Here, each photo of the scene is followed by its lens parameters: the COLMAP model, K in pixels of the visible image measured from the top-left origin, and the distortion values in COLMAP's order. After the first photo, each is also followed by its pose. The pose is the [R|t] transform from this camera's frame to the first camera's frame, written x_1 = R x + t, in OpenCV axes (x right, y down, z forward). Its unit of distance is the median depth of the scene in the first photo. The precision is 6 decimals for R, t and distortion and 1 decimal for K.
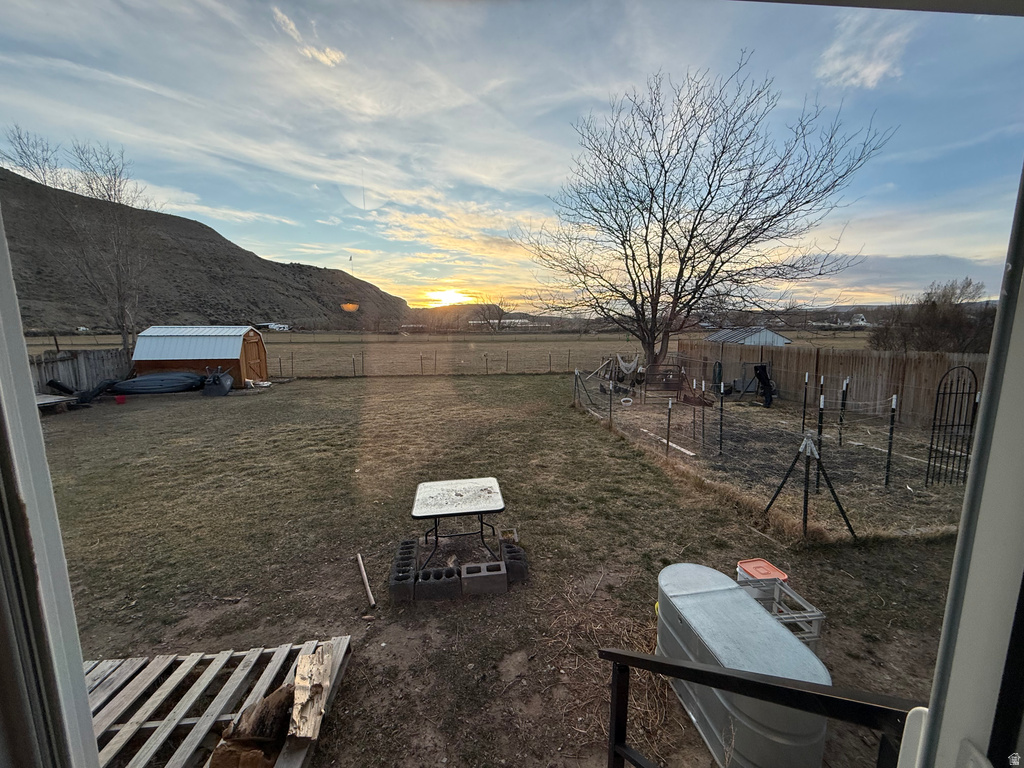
lens RADIAL K [[410.5, 0, 512.0], [0, 410.5, 384.0], [0, 0, 1]] dist [0.001877, 0.000119]
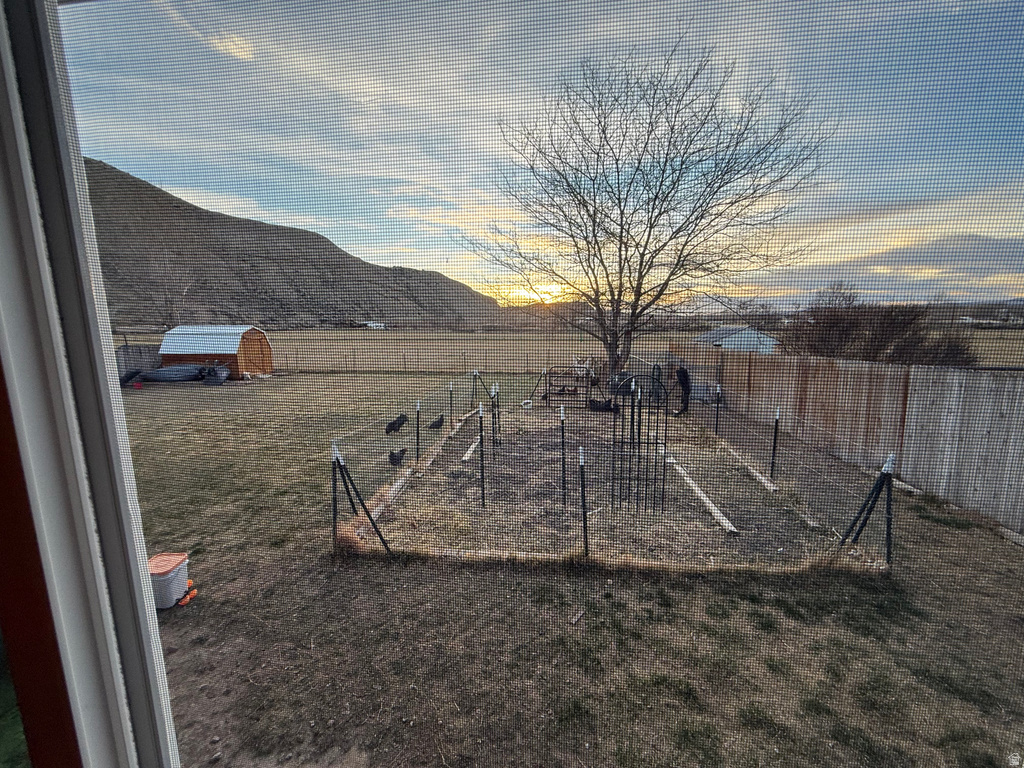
lens RADIAL K [[410.5, 0, 512.0], [0, 410.5, 384.0], [0, 0, 1]] dist [0.001877, 0.000119]
pose [[0.976744, 0.029920, -0.212313, 0.381323], [-0.028911, 0.999551, 0.007853, -0.008842], [0.212453, -0.001532, 0.977170, 0.037217]]
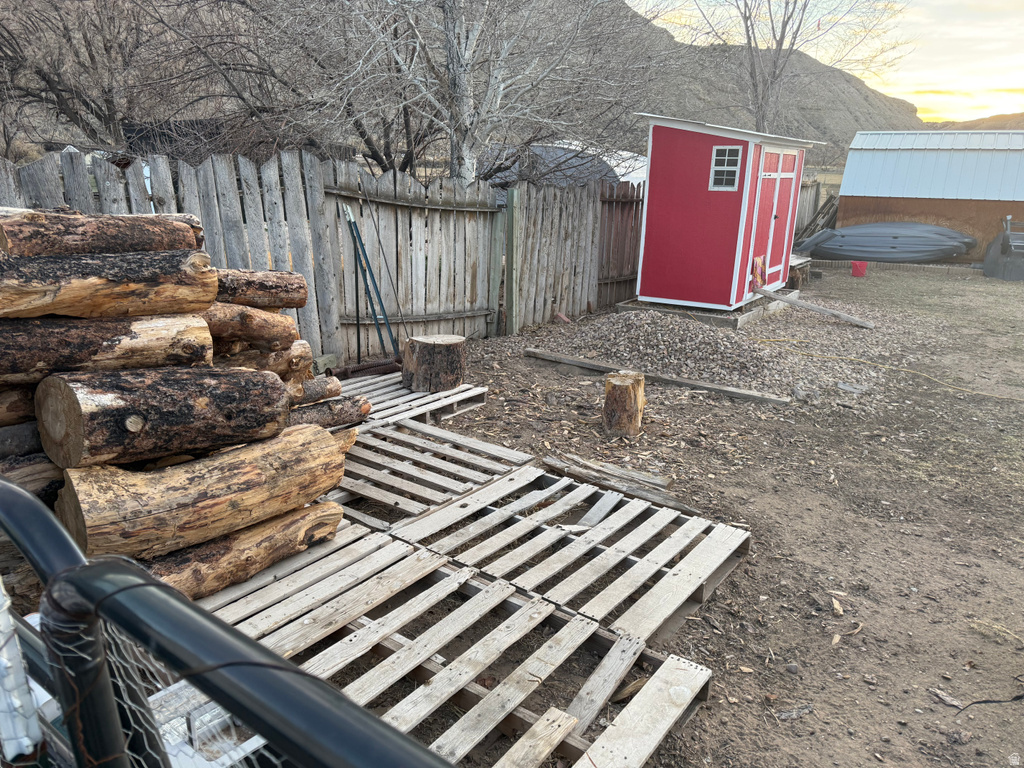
lens RADIAL K [[746.6, 0, 512.0], [0, 746.6, 384.0], [0, 0, 1]] dist [0.001592, -0.000017]
pose [[0.756238, 0.196072, -0.624228, -0.621513], [-0.099567, 0.977418, 0.186386, 0.045920], [0.646677, -0.078799, 0.758683, -0.036537]]
